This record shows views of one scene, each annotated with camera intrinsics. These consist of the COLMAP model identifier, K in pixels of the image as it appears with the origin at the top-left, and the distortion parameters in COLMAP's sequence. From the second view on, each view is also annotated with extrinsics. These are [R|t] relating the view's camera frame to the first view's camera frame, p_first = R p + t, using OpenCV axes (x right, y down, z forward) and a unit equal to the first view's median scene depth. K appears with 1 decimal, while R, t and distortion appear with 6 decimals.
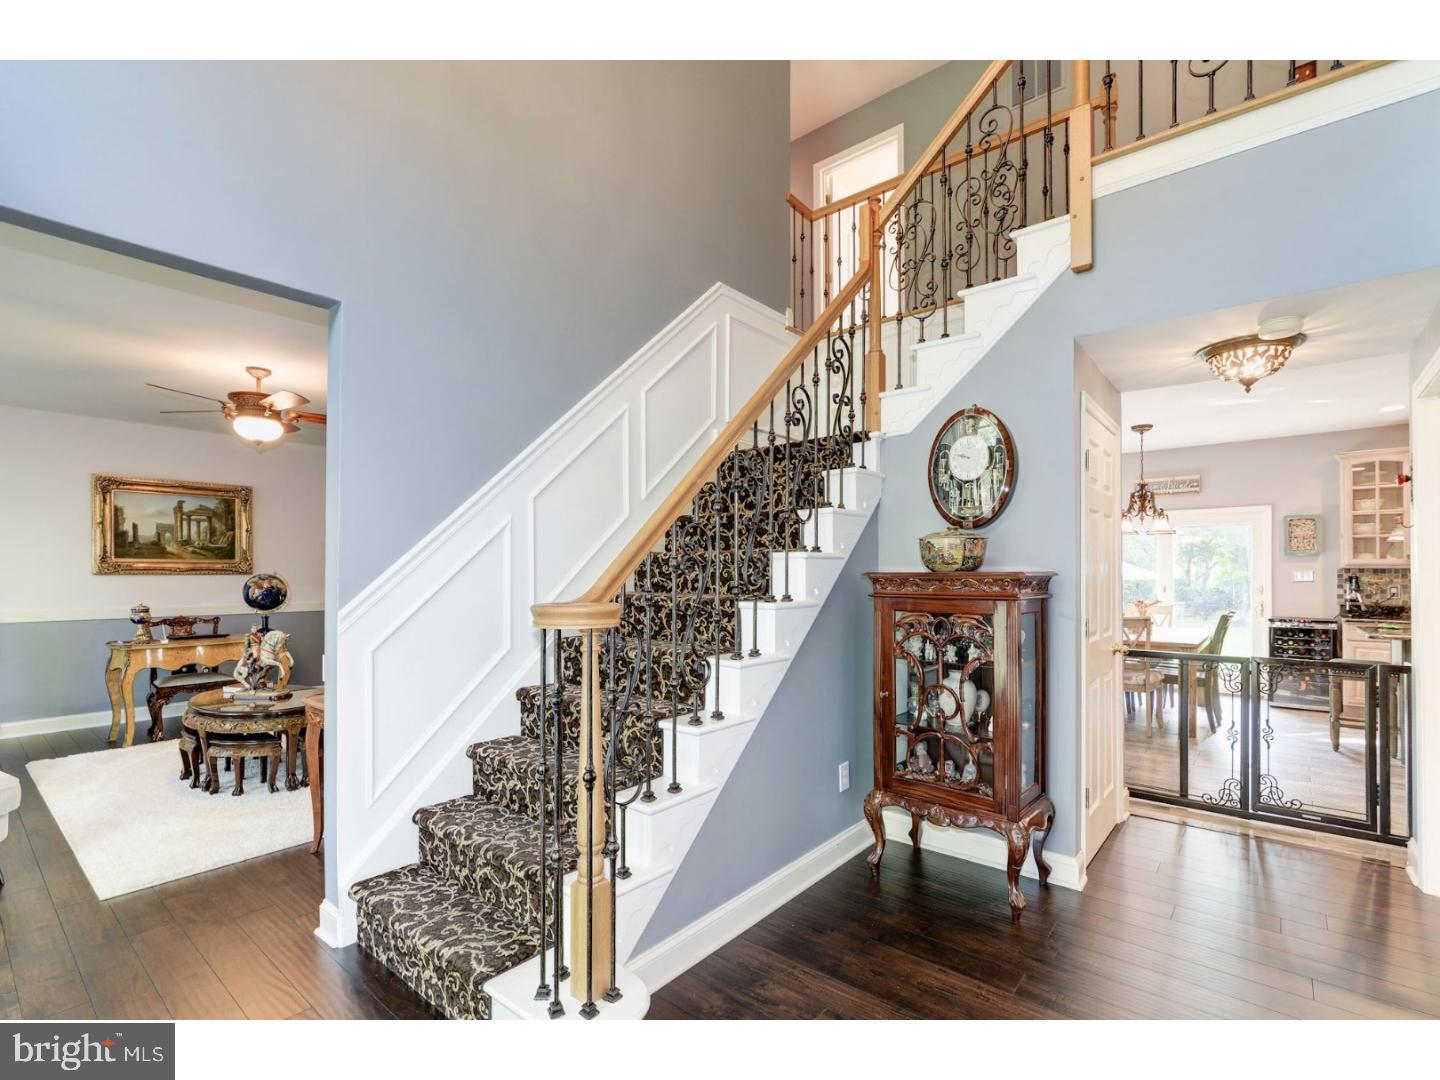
lens RADIAL K [[663.5, 0, 734.1], [0, 663.5, 580.8], [0, 0, 1]] dist [0.002608, 0.000026]
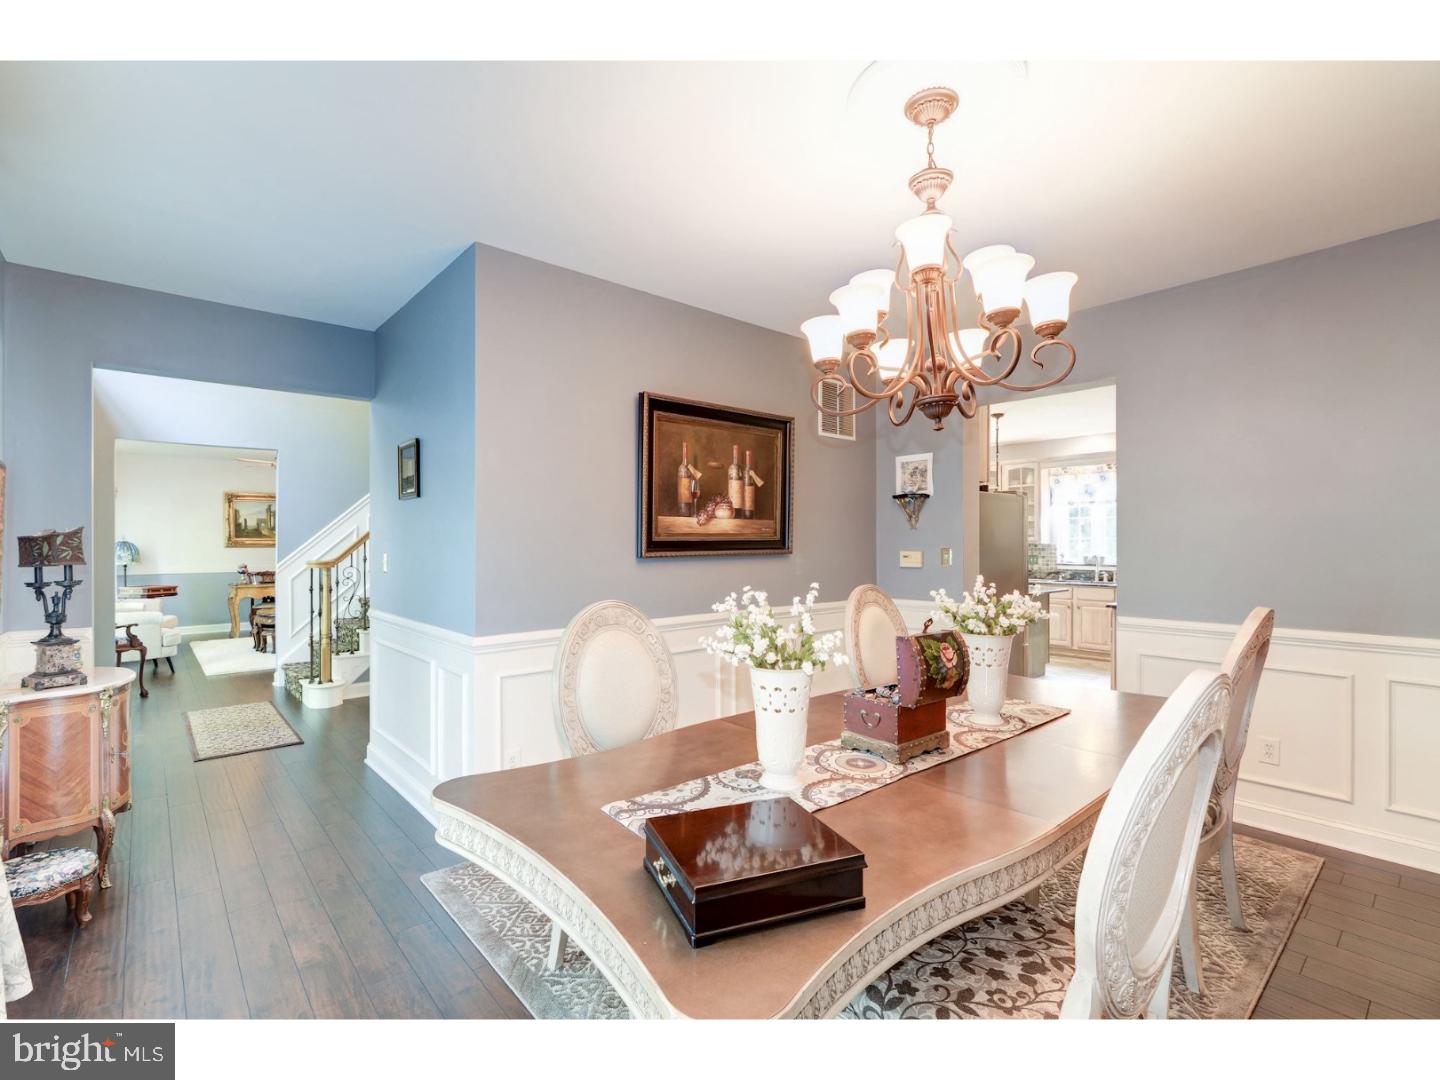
lens RADIAL K [[663.5, 0, 716.4], [0, 663.5, 549.8], [0, 0, 1]] dist [0.002608, 0.000026]
pose [[0.985010, -0.009057, -0.172260, 0.650654], [0.009673, 0.999949, 0.002738, 0.004211], [0.172227, -0.004363, 0.985048, -0.536078]]
